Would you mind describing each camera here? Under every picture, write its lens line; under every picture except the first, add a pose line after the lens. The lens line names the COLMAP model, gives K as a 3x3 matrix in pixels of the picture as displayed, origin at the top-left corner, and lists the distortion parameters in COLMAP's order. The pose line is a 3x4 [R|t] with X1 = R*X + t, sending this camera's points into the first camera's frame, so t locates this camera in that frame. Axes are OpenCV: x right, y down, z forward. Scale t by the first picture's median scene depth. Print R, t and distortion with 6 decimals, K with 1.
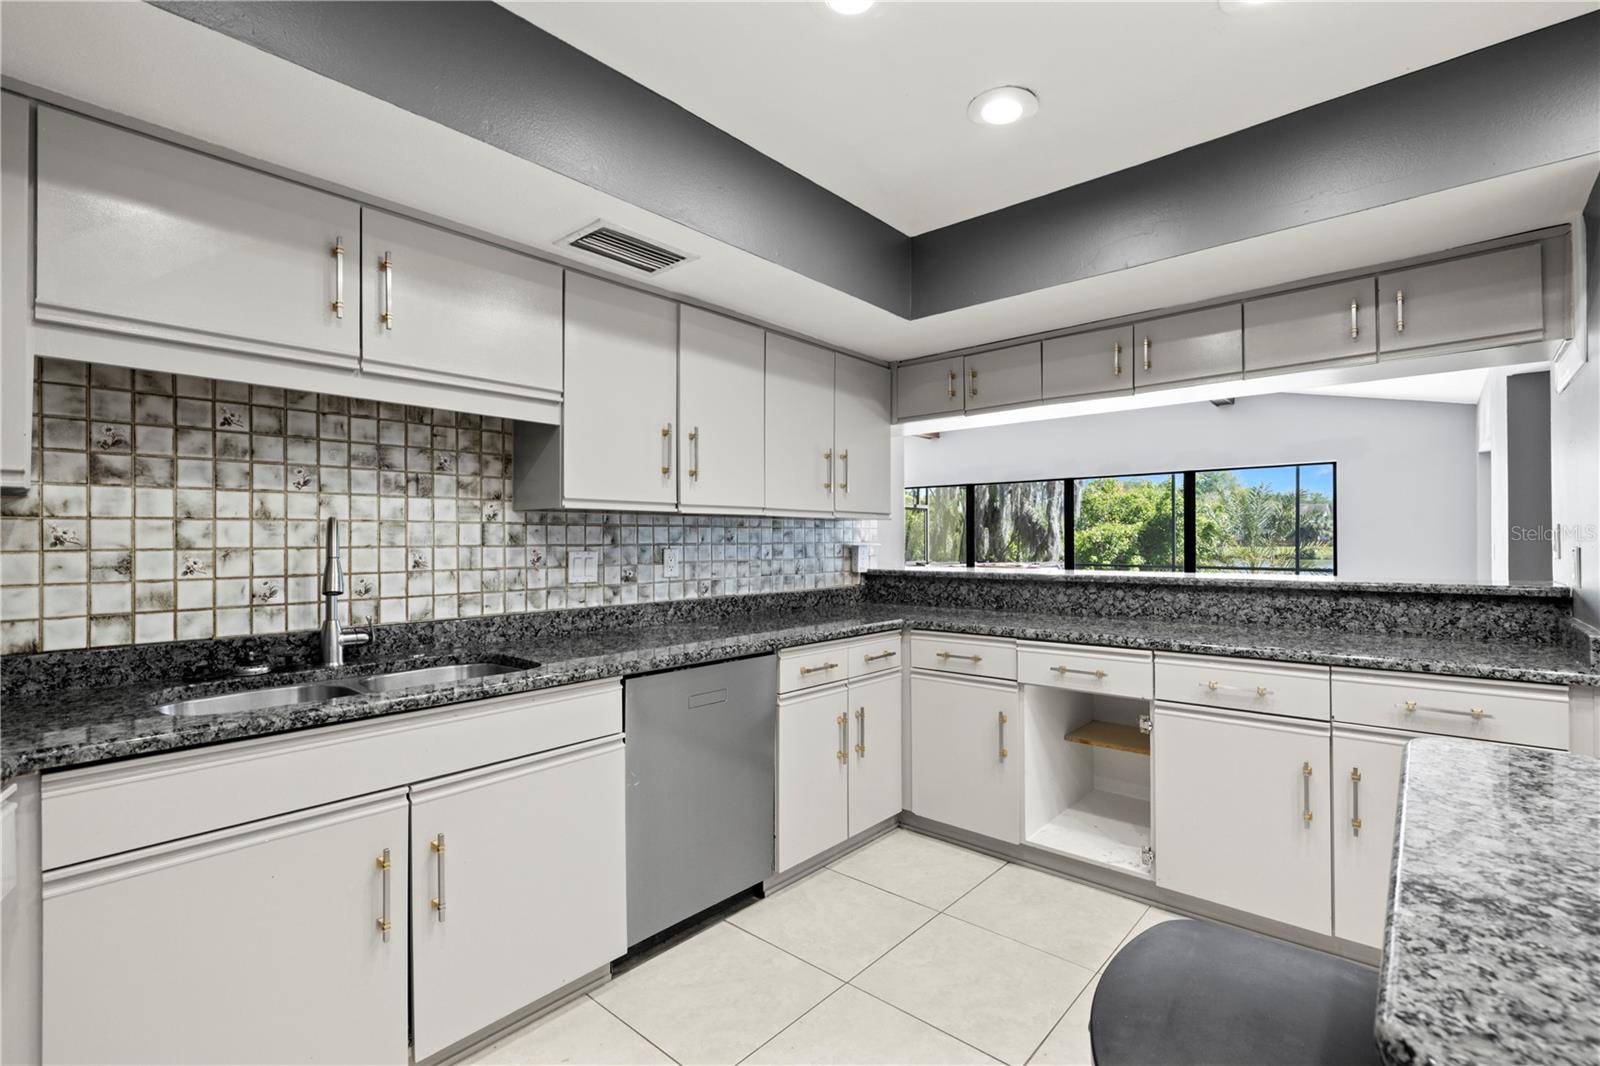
lens RADIAL K [[721.6, 0, 796.8], [0, 721.6, 535.7], [0, 0, 1]] dist [0.002520, 0.000595]
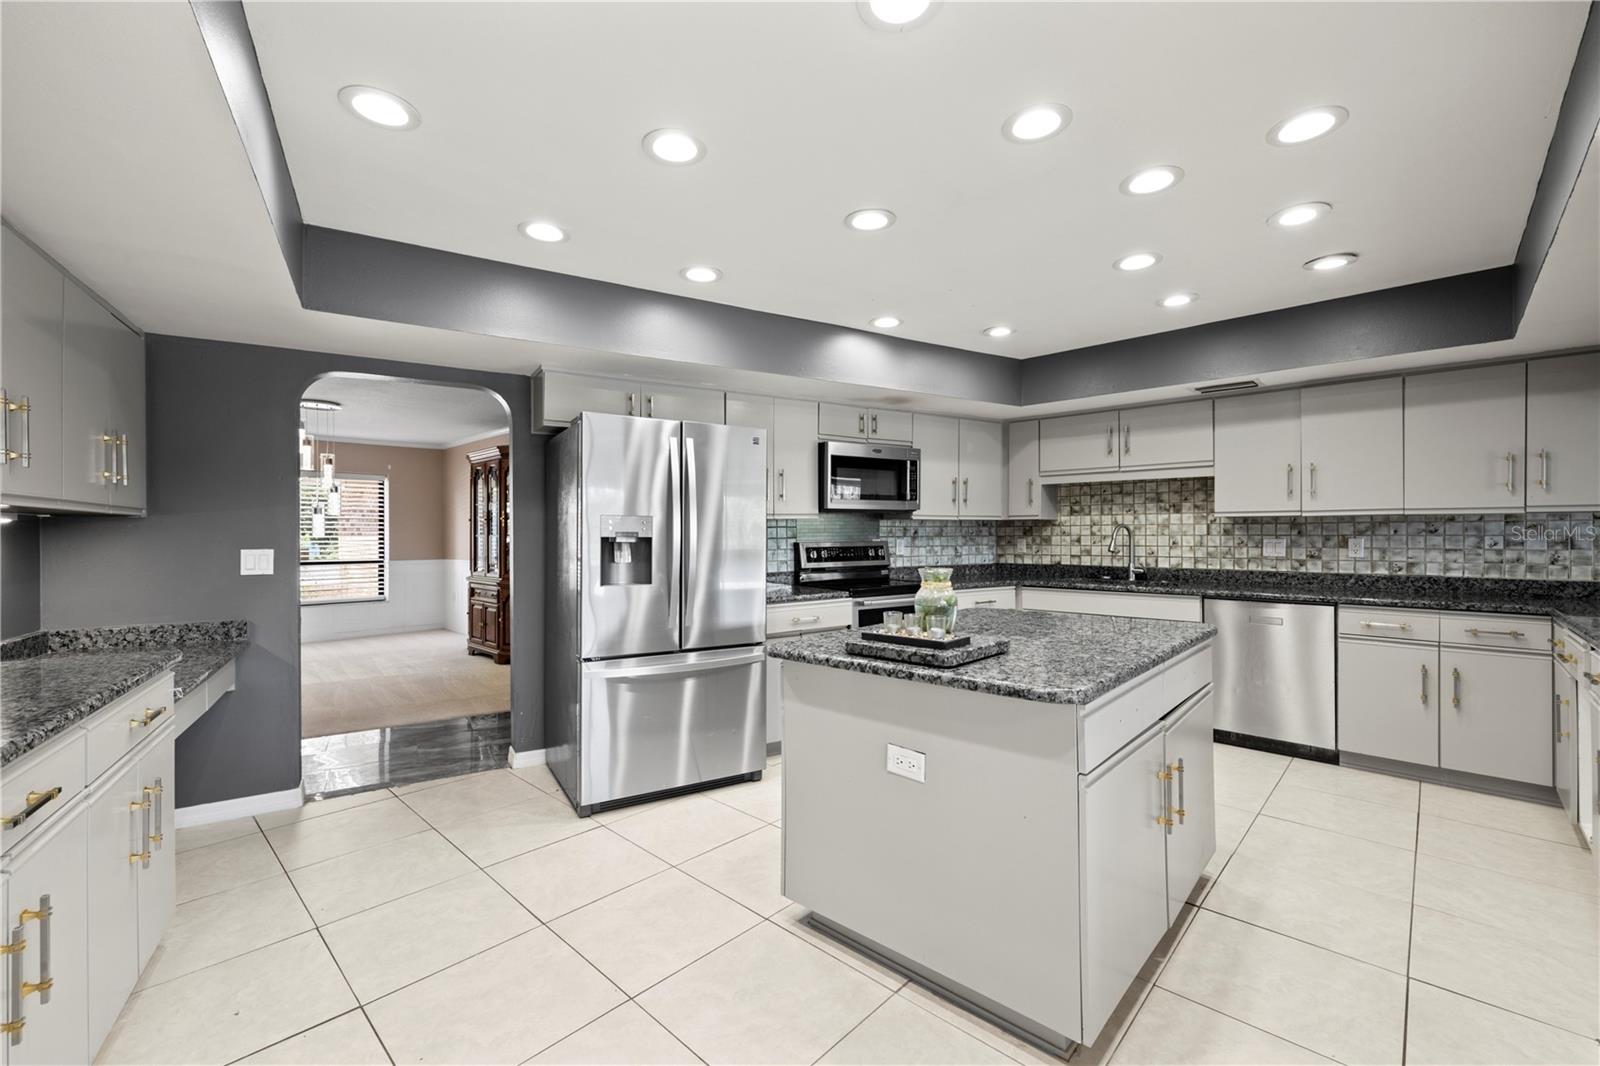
lens RADIAL K [[675.9, 0, 801.5], [0, 675.9, 531.5], [0, 0, 1]] dist [0.002659, 0.001483]
pose [[-0.030771, 0.003071, -0.999522, 1.511450], [0.010633, 0.999940, 0.002745, -0.013751], [0.999470, -0.010544, -0.030802, -0.096216]]
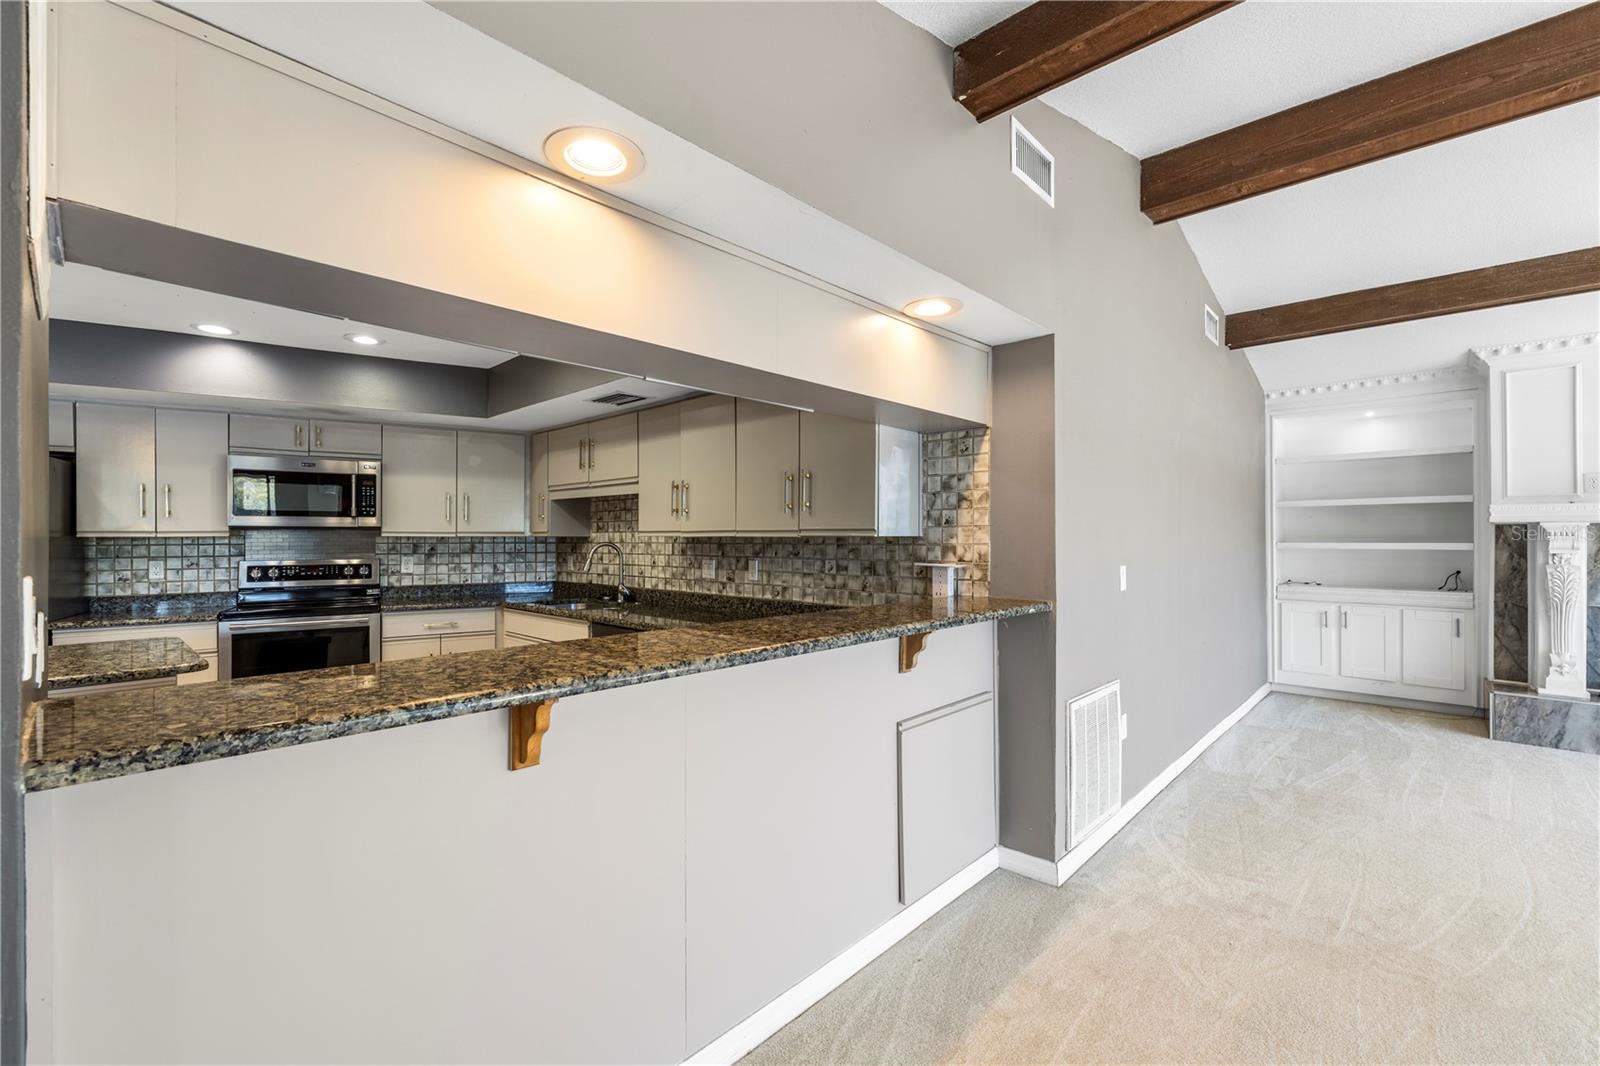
lens RADIAL K [[675.9, 0, 803.8], [0, 675.9, 540.5], [0, 0, 1]] dist [0.002659, 0.001483]
pose [[-0.029871, 0.005884, -0.999536, 1.368155], [0.006409, 0.999963, 0.005695, -0.032522], [0.999533, -0.006236, -0.029908, 1.395398]]
